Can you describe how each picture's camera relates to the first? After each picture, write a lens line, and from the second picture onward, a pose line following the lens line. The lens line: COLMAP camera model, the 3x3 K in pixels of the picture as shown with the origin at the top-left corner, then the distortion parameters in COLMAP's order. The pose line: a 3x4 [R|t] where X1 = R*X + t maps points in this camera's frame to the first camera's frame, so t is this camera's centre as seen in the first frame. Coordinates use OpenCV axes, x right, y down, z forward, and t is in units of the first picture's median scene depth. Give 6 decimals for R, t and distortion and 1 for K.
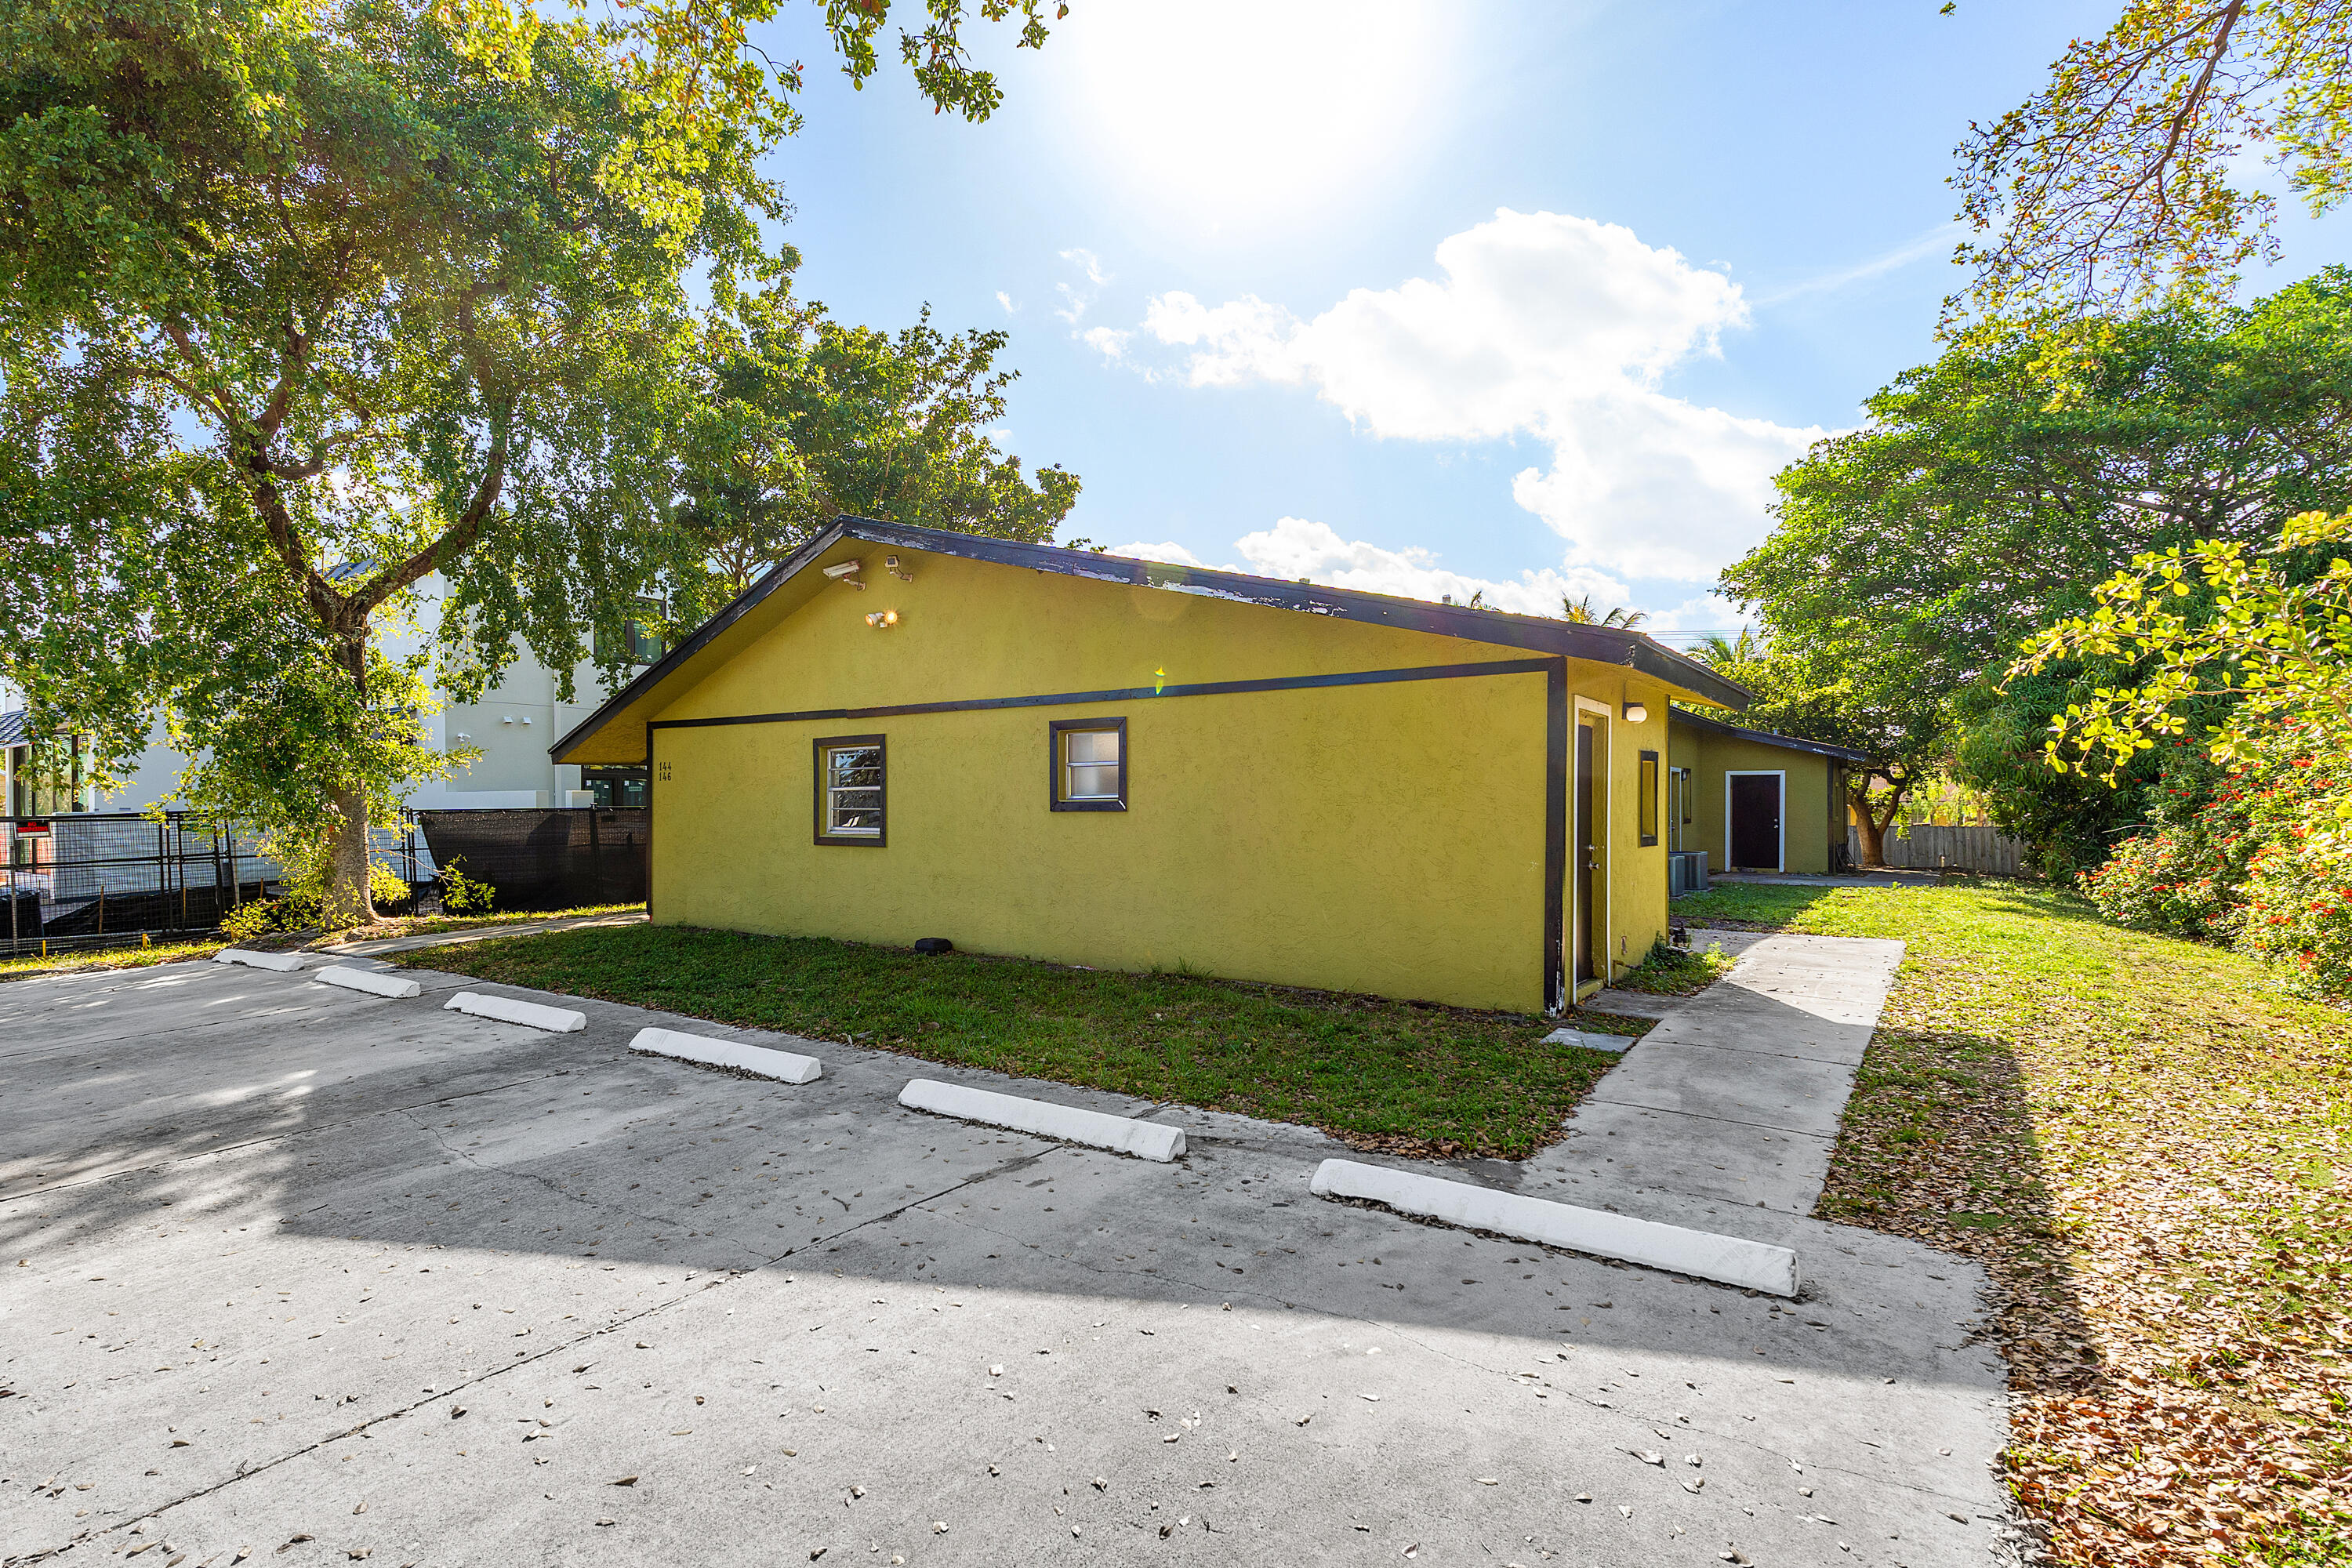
lens RADIAL K [[1124.4, 0, 1164.0], [0, 1124.4, 750.8], [0, 0, 1]] dist [-0.000561, -0.000529]
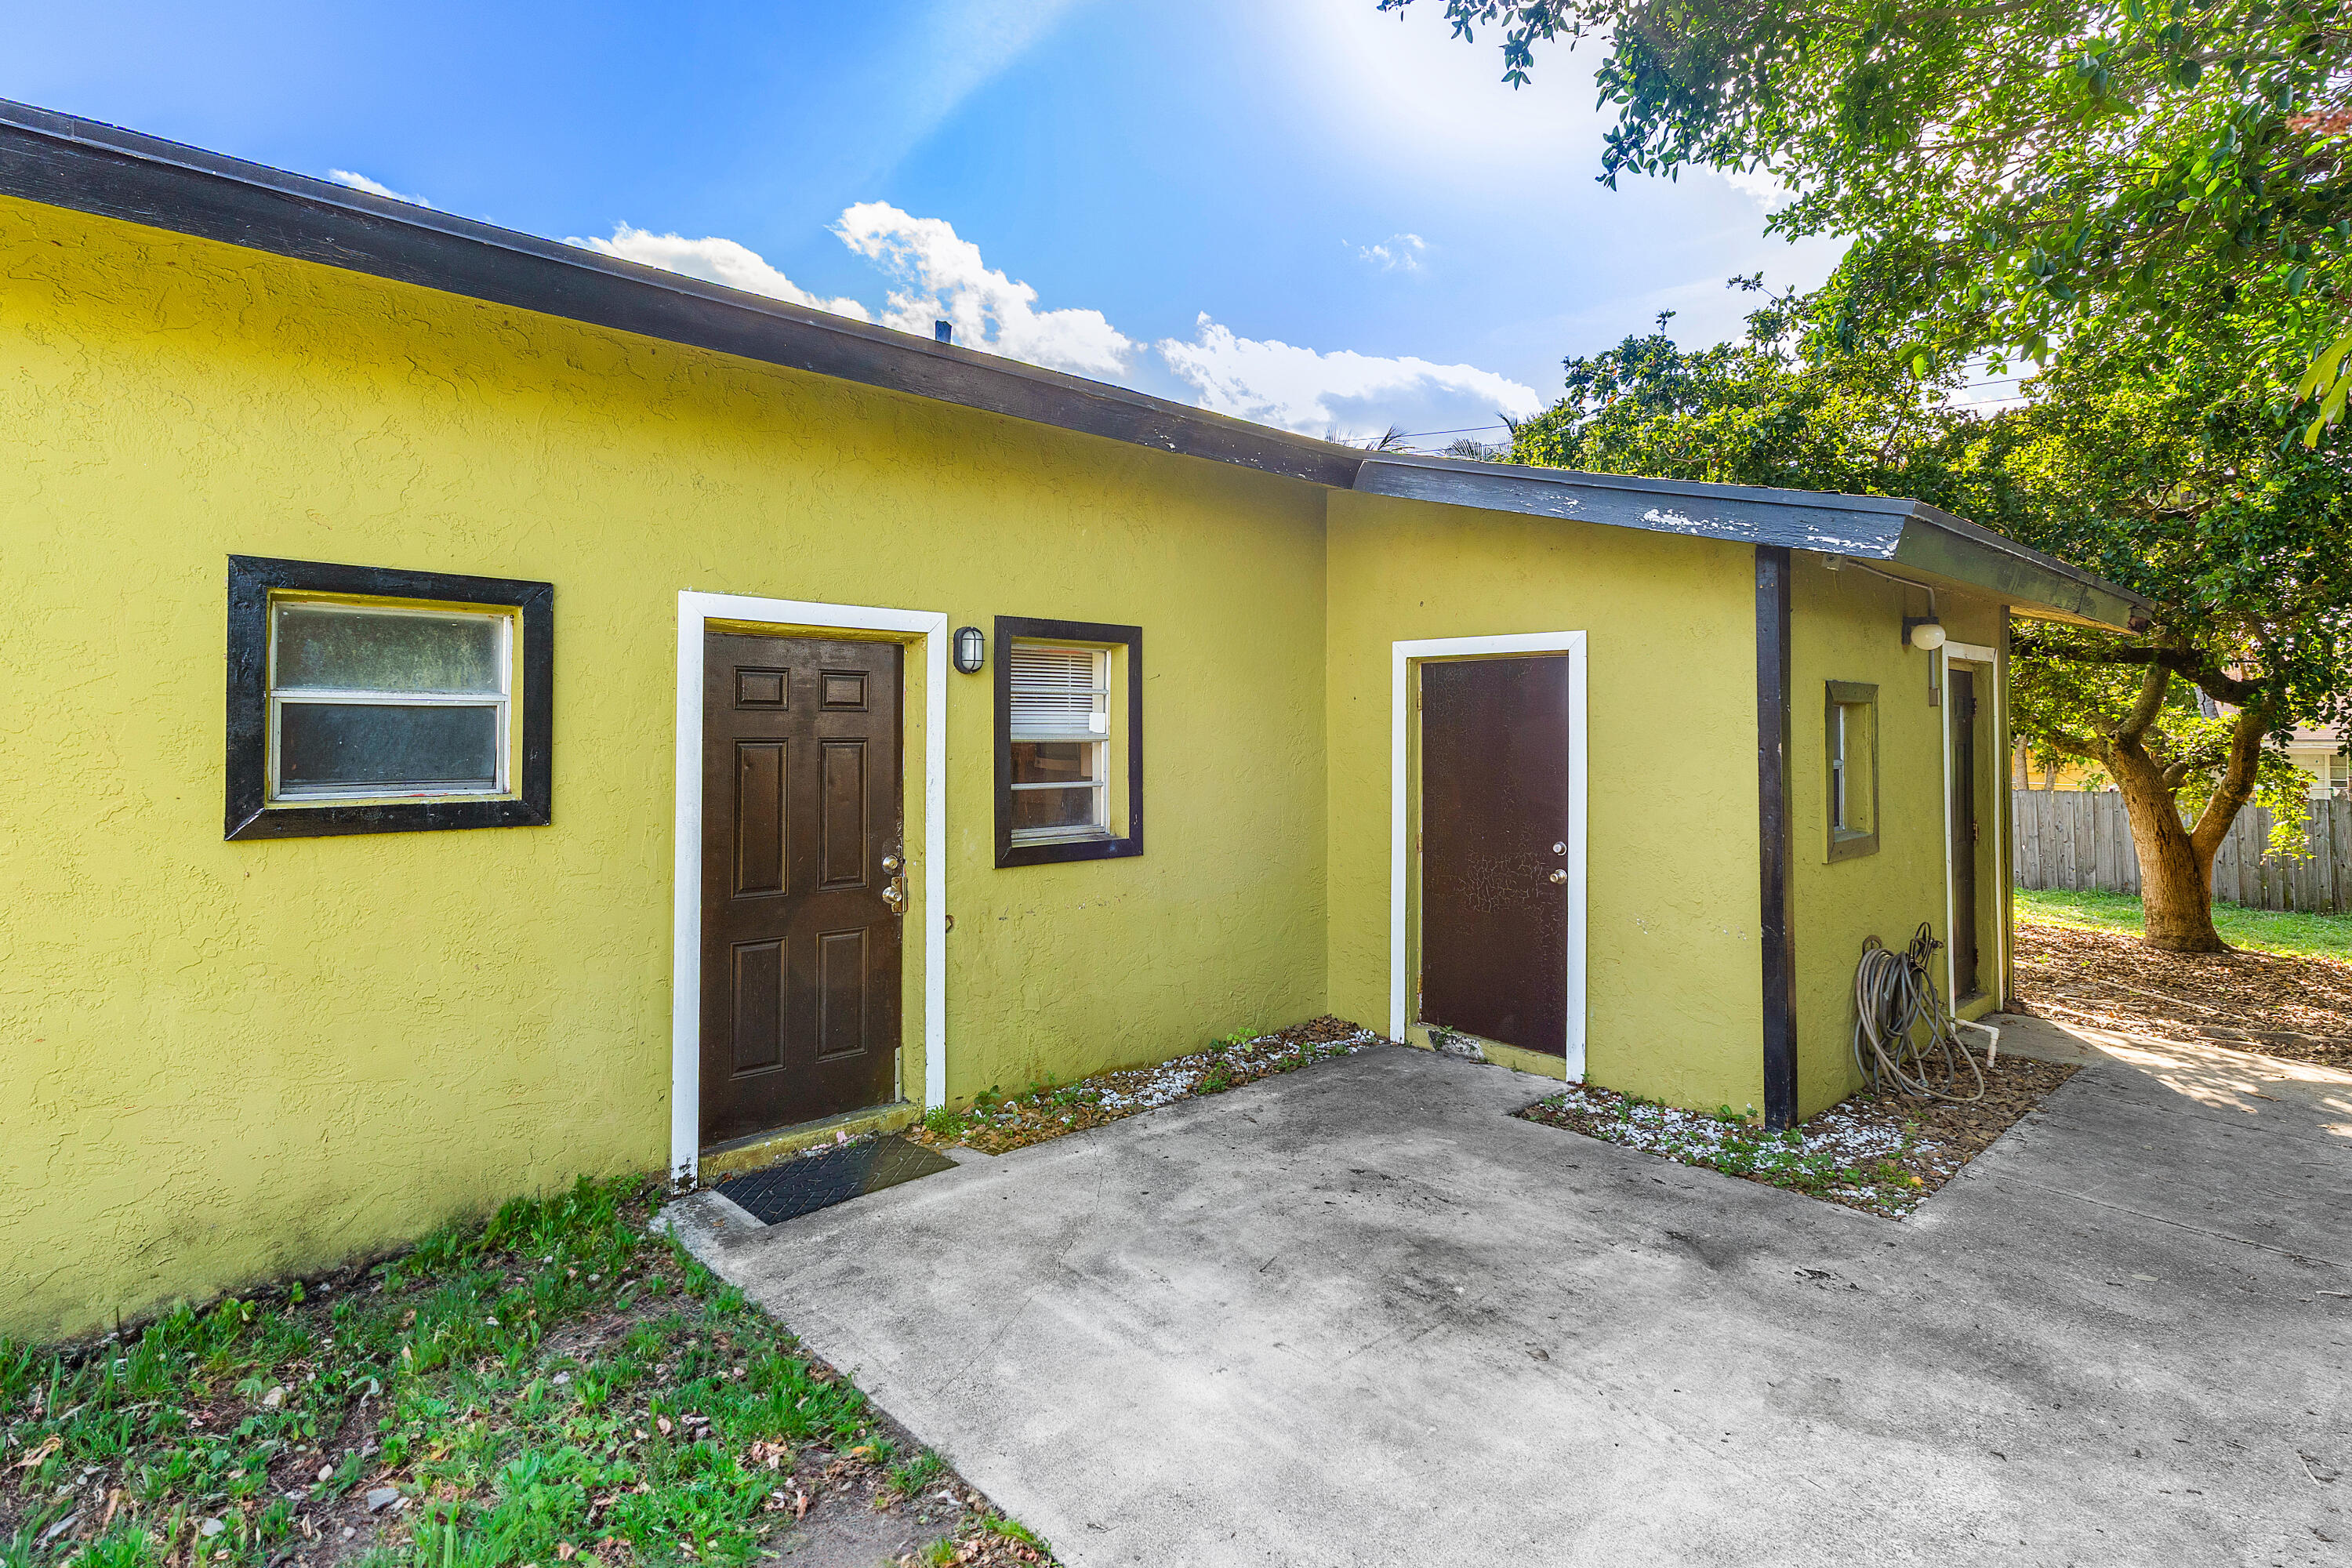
lens RADIAL K [[1124.4, 0, 1164.0], [0, 1124.4, 750.8], [0, 0, 1]] dist [-0.000561, -0.000529]
pose [[0.975636, 0.002132, -0.219385, 0.448932], [0.008864, 0.998753, 0.049123, 0.026205], [0.219216, -0.049871, 0.974401, 0.663079]]
